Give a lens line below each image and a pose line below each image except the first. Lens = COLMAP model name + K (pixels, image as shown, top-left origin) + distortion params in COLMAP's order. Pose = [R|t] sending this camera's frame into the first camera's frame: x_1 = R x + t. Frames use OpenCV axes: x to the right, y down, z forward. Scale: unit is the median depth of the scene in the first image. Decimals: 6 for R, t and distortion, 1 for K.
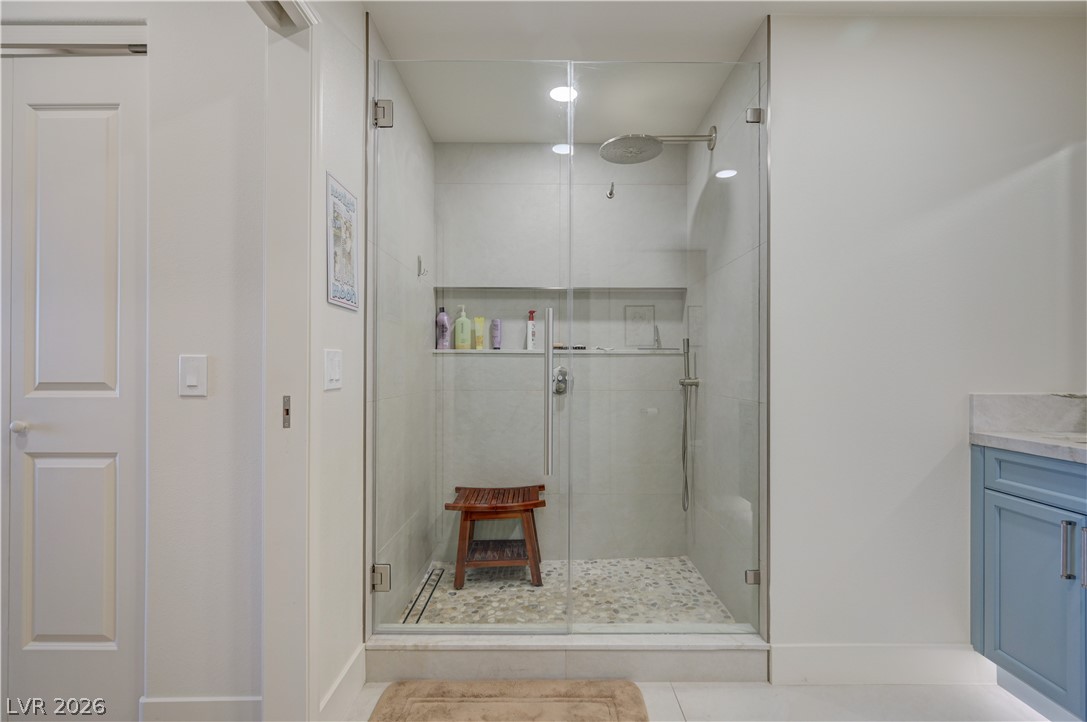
lens RADIAL K [[489.8, 0, 539.9], [0, 489.8, 364.2], [0, 0, 1]] dist [0.000223, 0.000394]
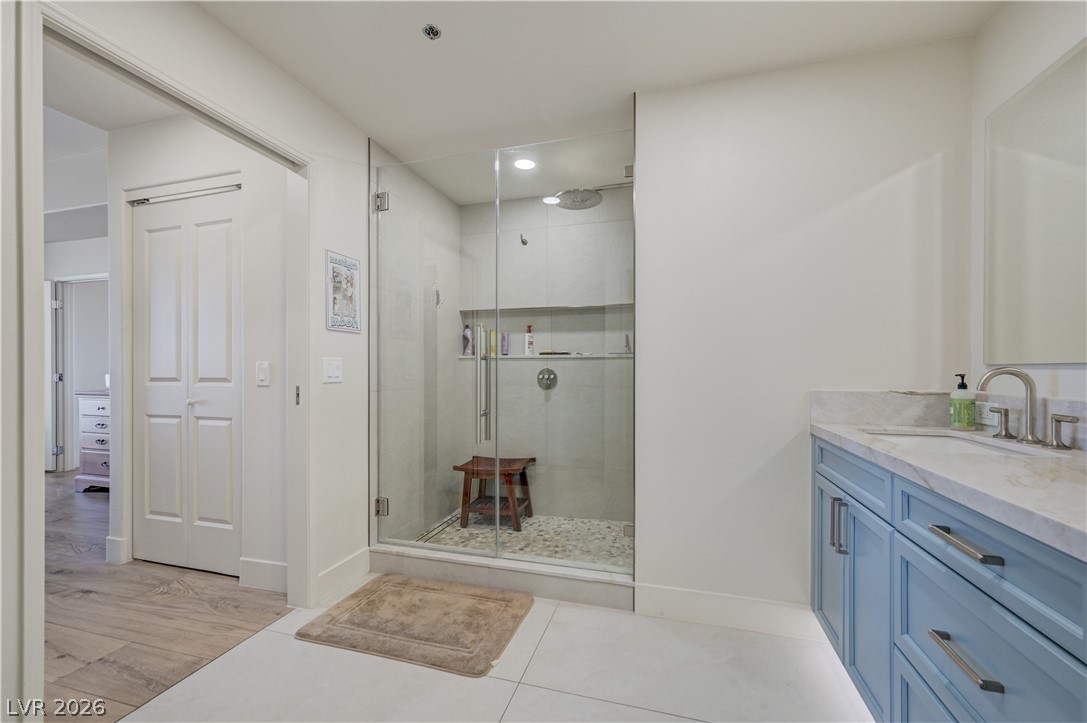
lens RADIAL K [[428.9, 0, 554.1], [0, 428.9, 368.4], [0, 0, 1]] dist [0.000190, 0.000864]
pose [[0.961984, -0.003148, -0.273089, 0.575800], [0.004855, 0.999973, 0.005576, 0.000162], [0.273064, -0.006690, 0.961973, -0.141735]]
